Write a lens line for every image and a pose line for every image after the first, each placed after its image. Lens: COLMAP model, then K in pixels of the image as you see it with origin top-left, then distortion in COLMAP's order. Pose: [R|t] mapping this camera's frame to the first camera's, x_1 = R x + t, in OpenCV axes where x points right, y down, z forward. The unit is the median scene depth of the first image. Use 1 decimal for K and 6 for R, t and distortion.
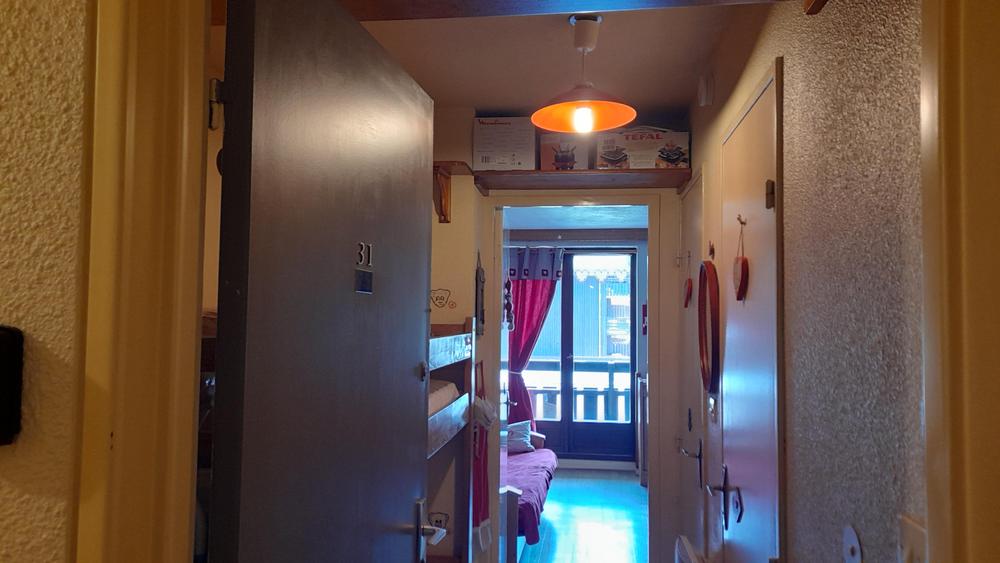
lens RADIAL K [[735.2, 0, 496.8], [0, 735.2, 282.3], [0, 0, 1]] dist [0.077349, 0.001346]
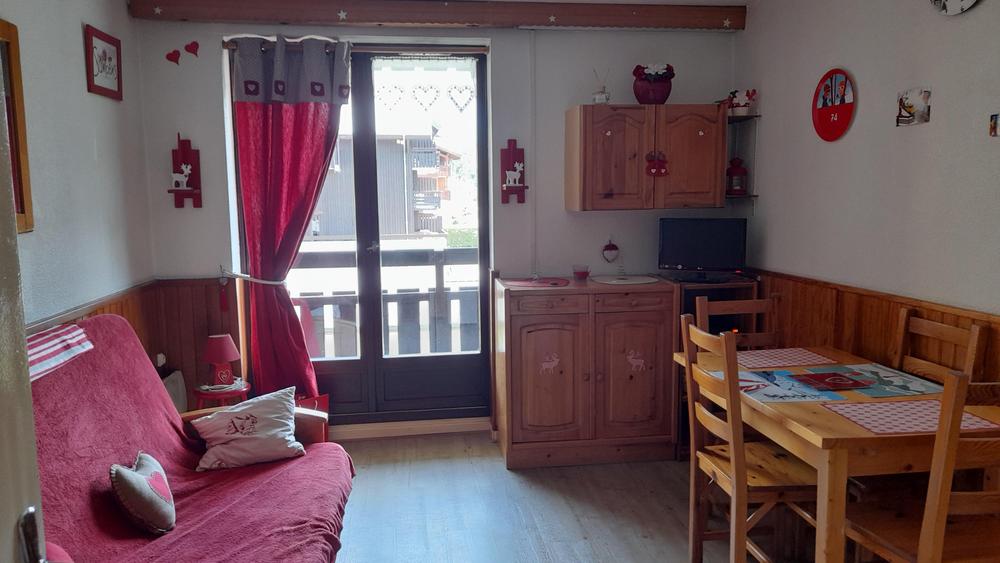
lens RADIAL K [[735.2, 0, 497.1], [0, 735.2, 280.0], [0, 0, 1]] dist [0.077349, 0.001346]
pose [[0.965370, -0.055917, 0.254823, 0.045811], [0.013085, 0.985909, 0.166772, 0.033709], [-0.260558, -0.157662, 0.952498, 0.436579]]
